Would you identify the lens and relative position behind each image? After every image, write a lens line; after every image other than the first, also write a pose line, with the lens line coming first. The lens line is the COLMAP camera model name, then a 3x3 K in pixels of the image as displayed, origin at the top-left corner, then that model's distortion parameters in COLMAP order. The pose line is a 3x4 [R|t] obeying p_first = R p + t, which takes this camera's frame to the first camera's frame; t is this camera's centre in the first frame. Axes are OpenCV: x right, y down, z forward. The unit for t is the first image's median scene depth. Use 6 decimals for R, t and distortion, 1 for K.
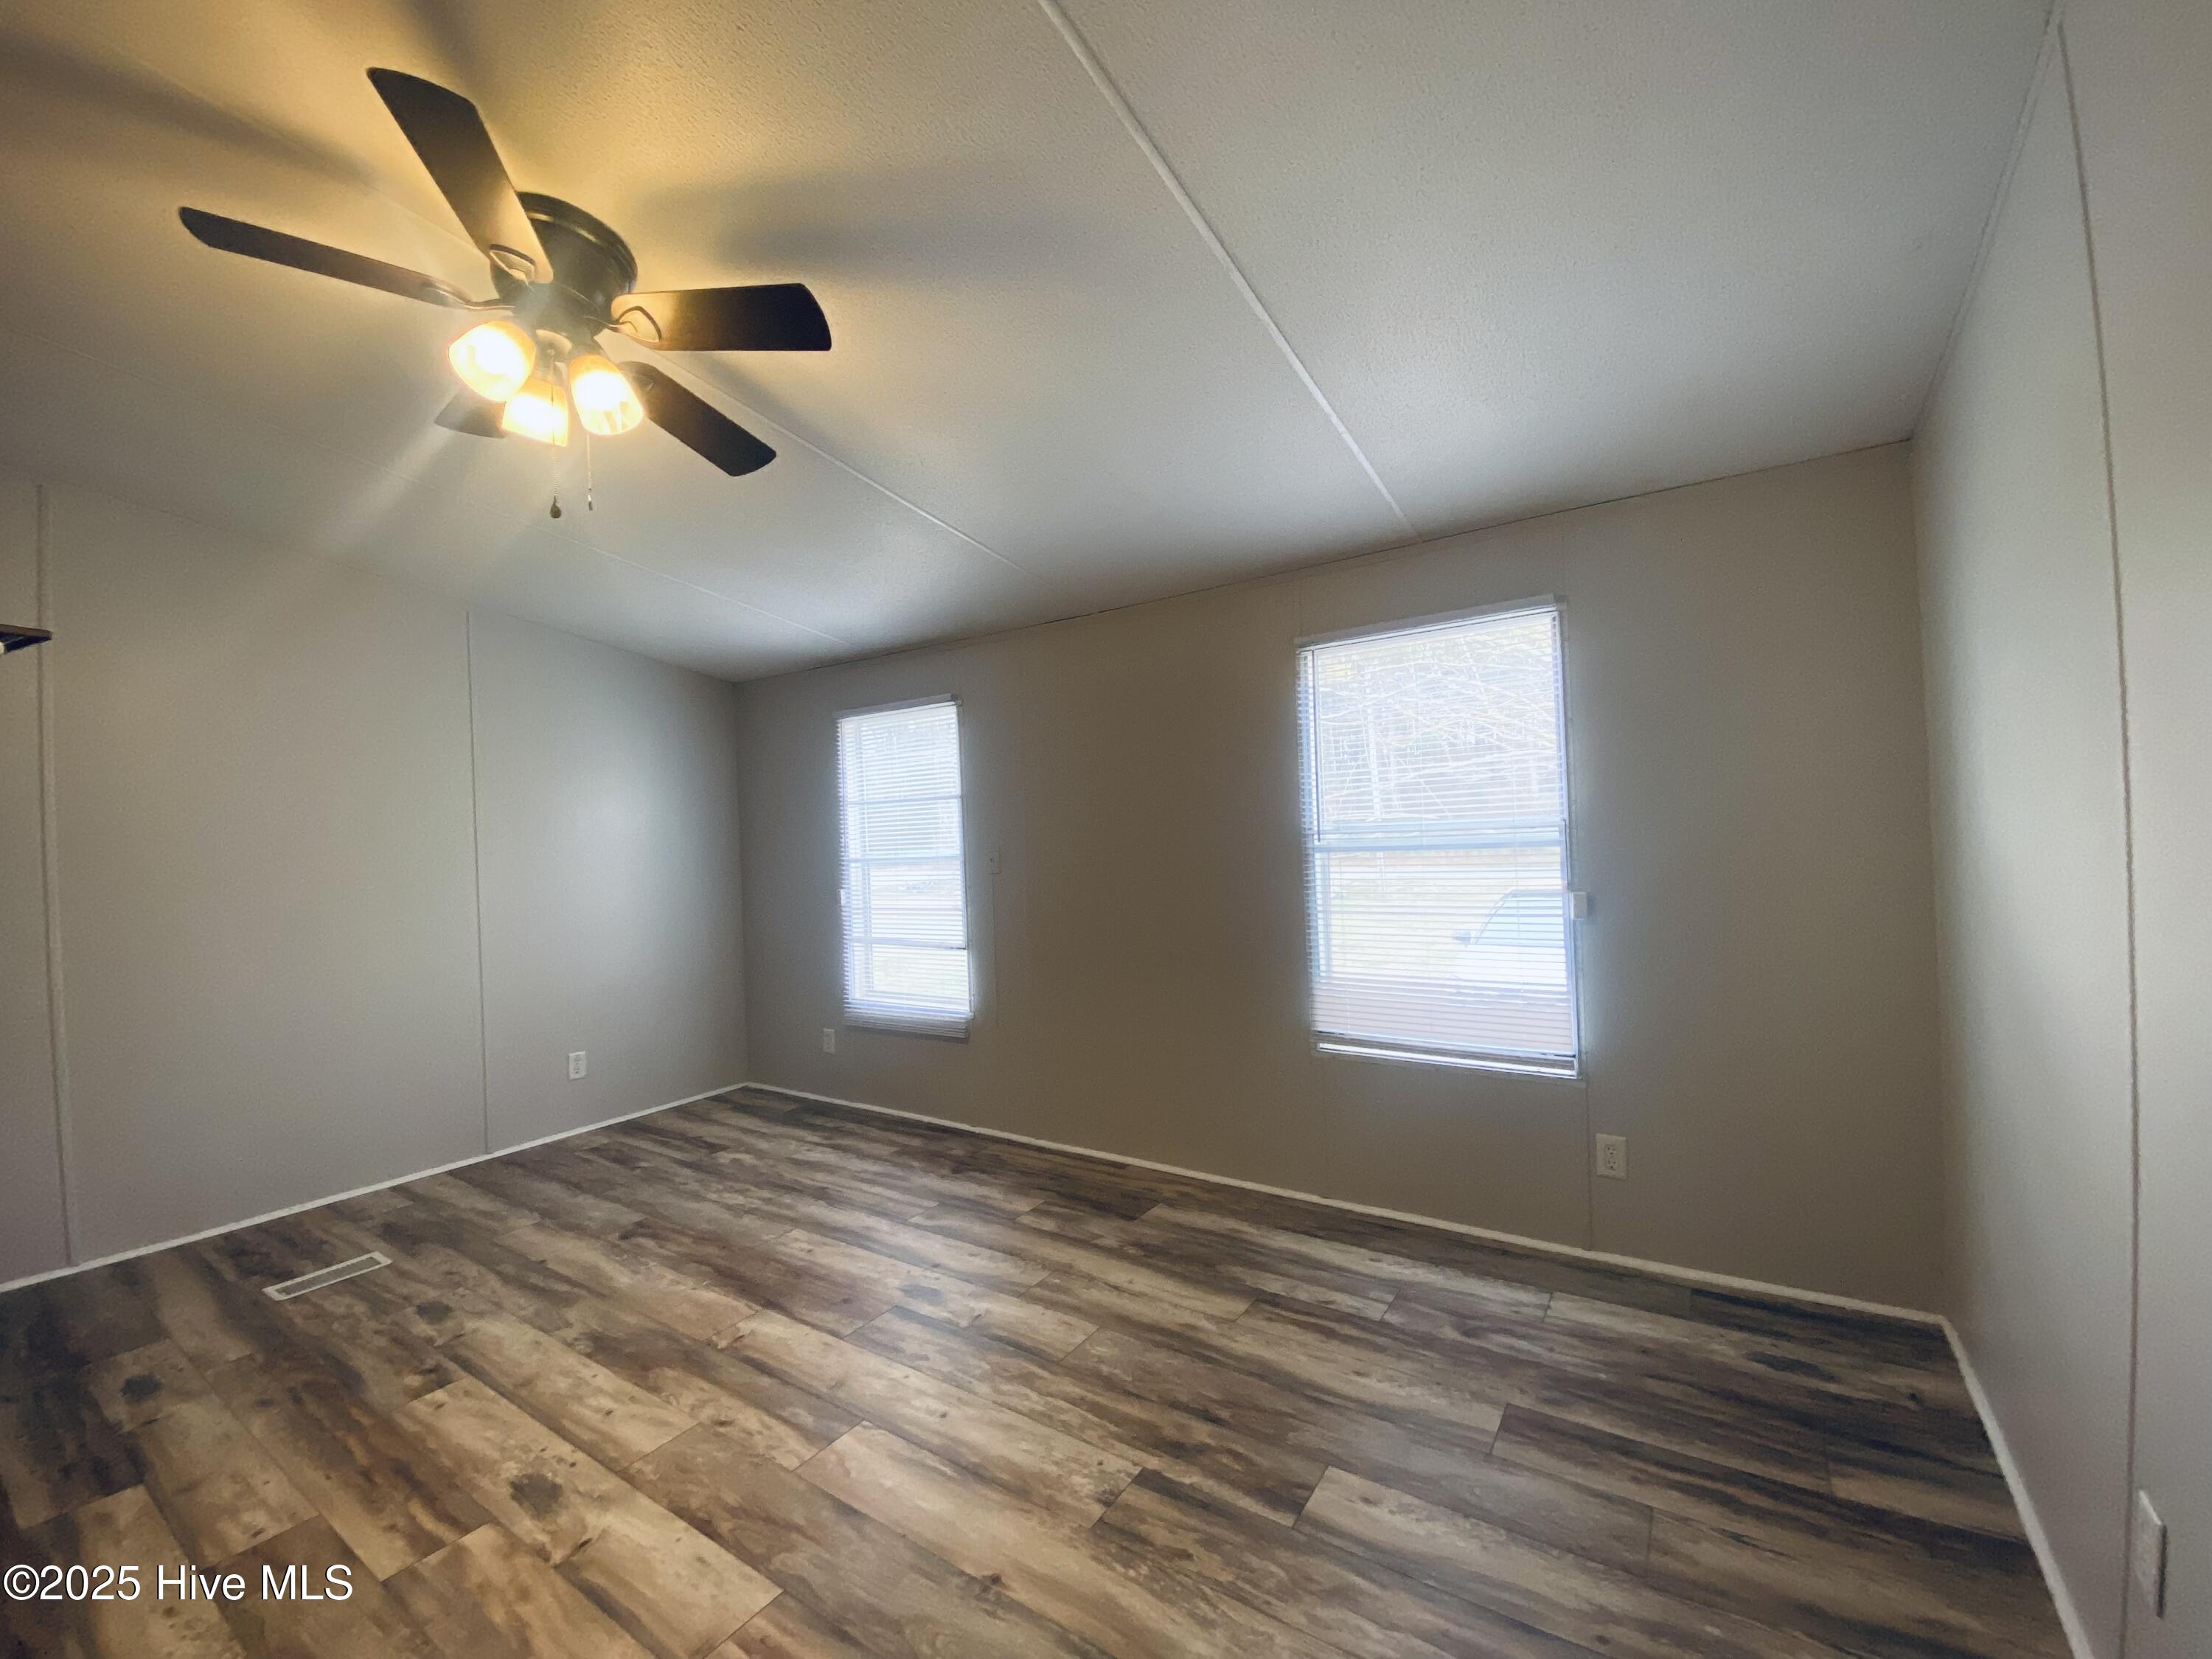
lens RADIAL K [[908.3, 0, 1069.5], [0, 908.3, 827.6], [0, 0, 1]] dist [0.008135, -0.014417]
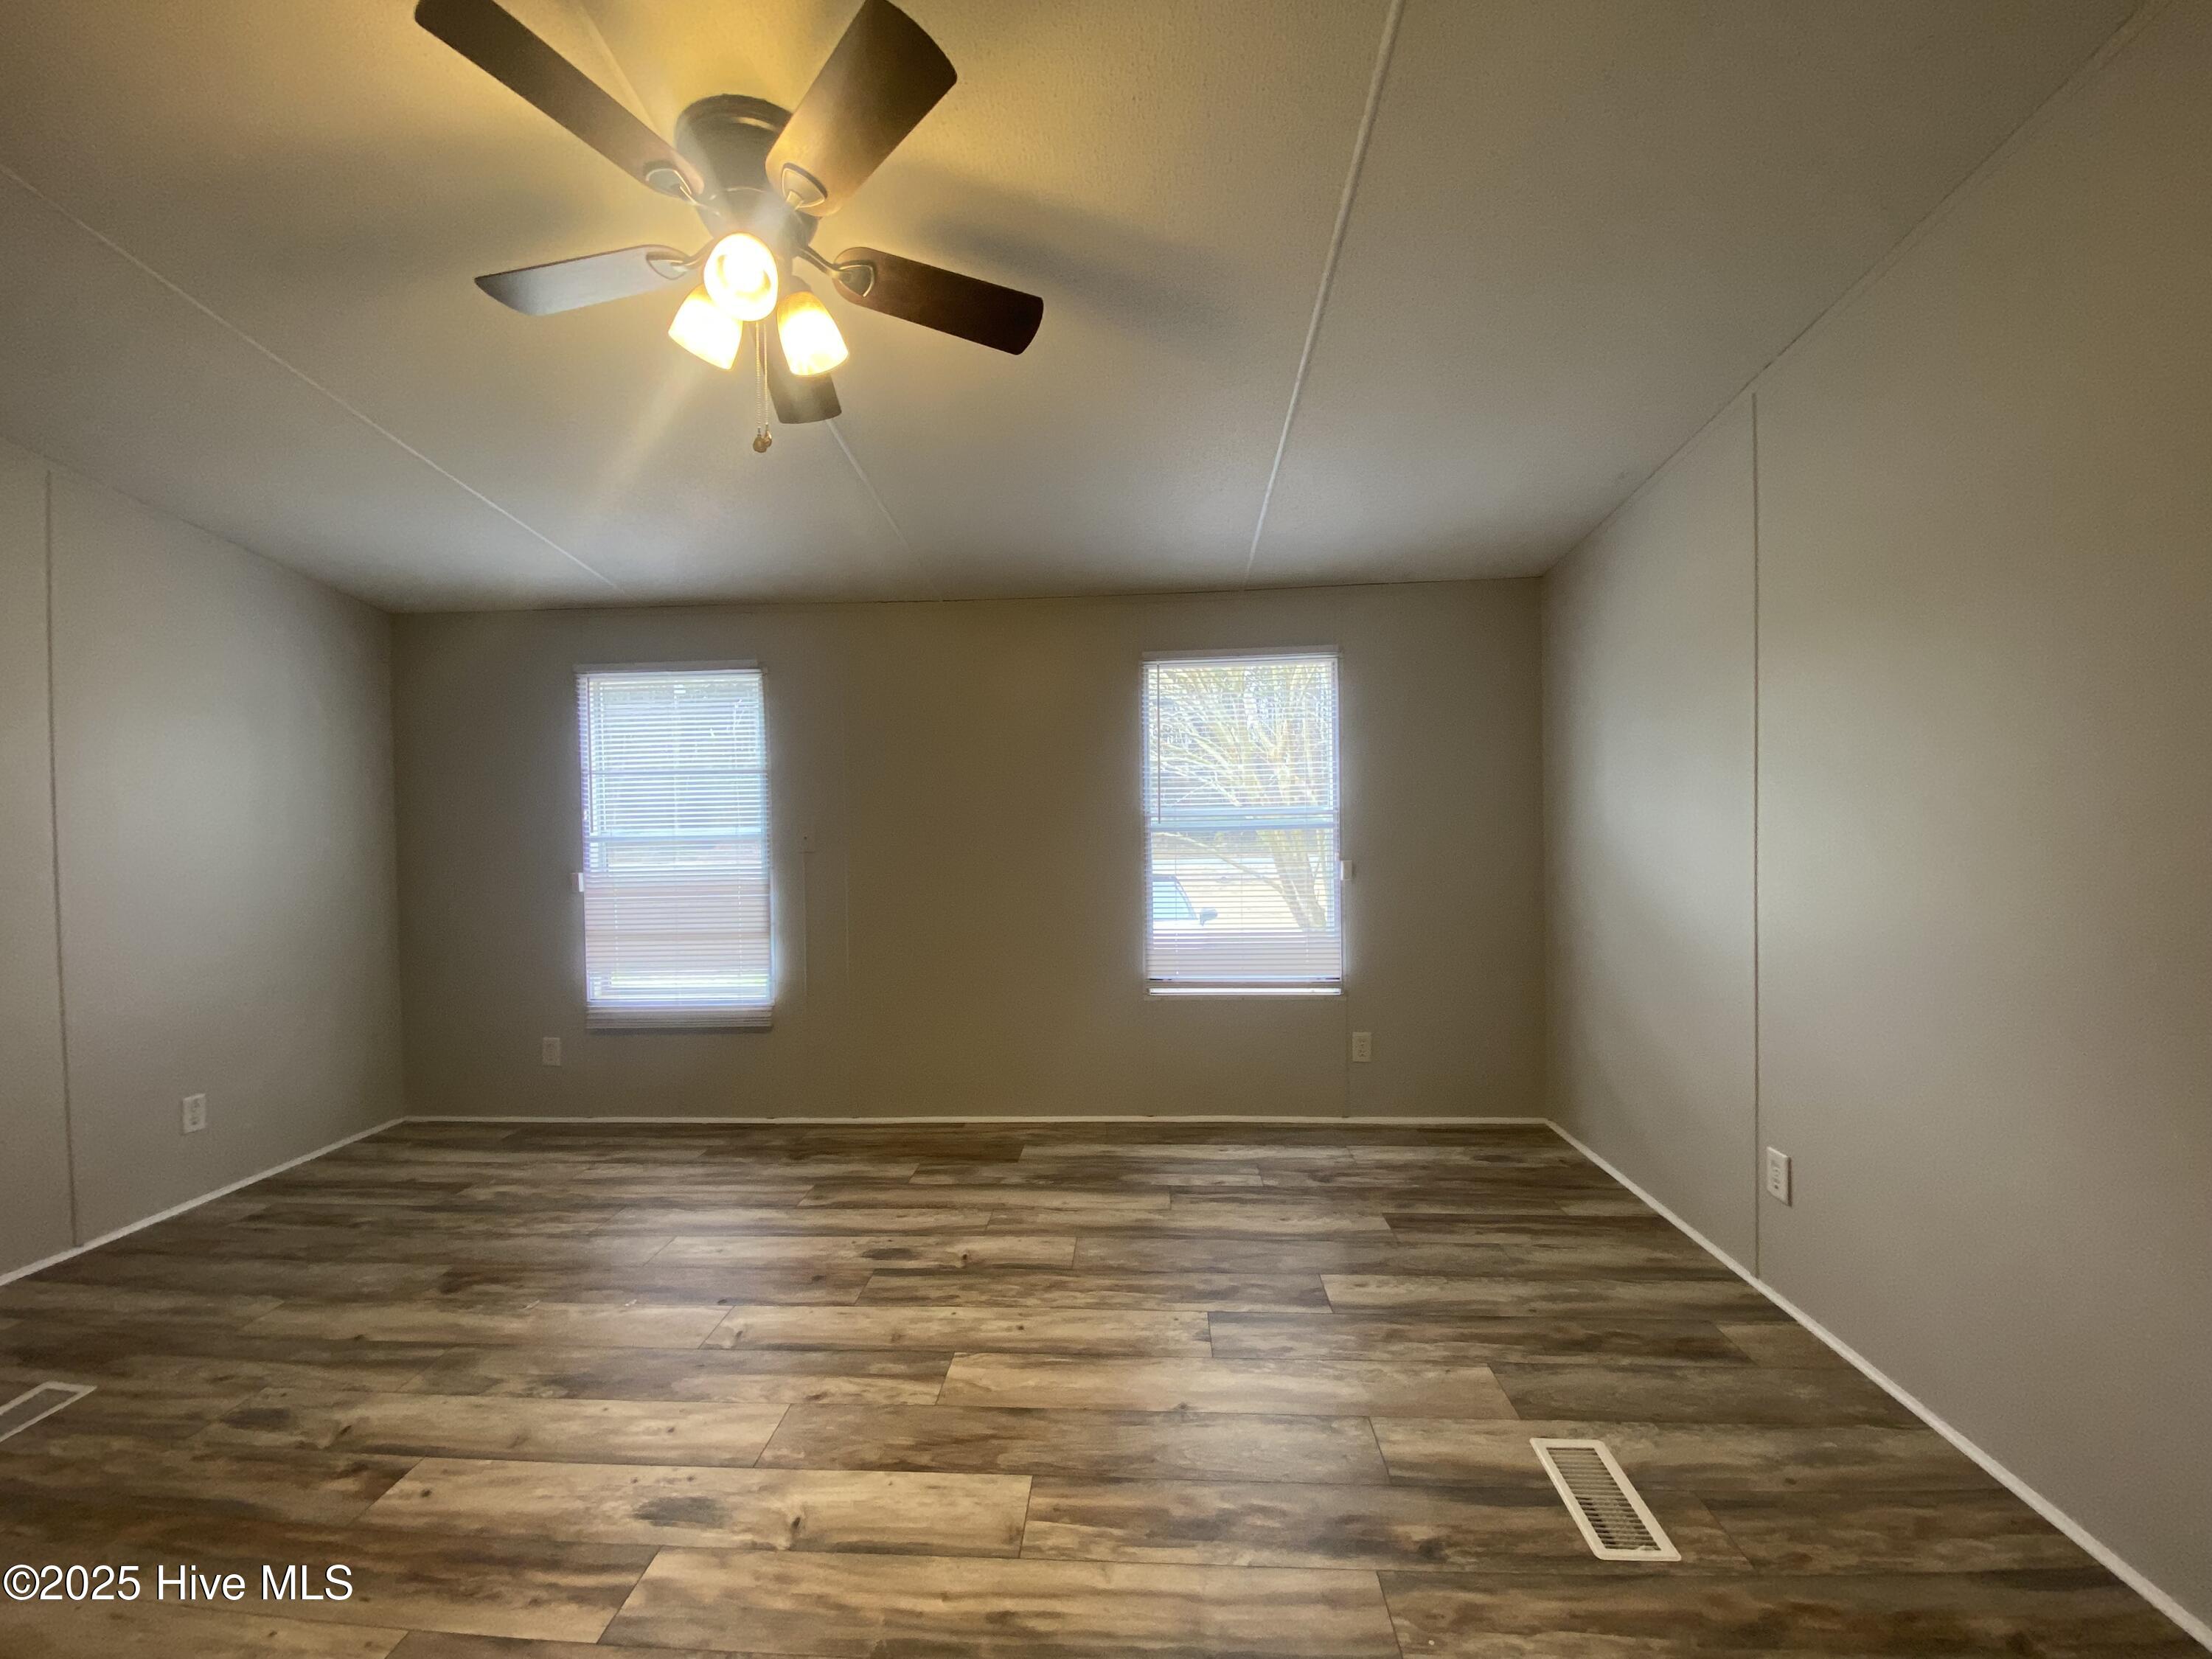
lens RADIAL K [[898.1, 0, 1110.4], [0, 898.1, 815.4], [0, 0, 1]] dist [0.016644, -0.018060]
pose [[0.857447, 0.022590, 0.514076, -0.468954], [-0.018787, 0.999744, -0.012595, 0.026851], [-0.514229, 0.001141, 0.857652, 0.002364]]
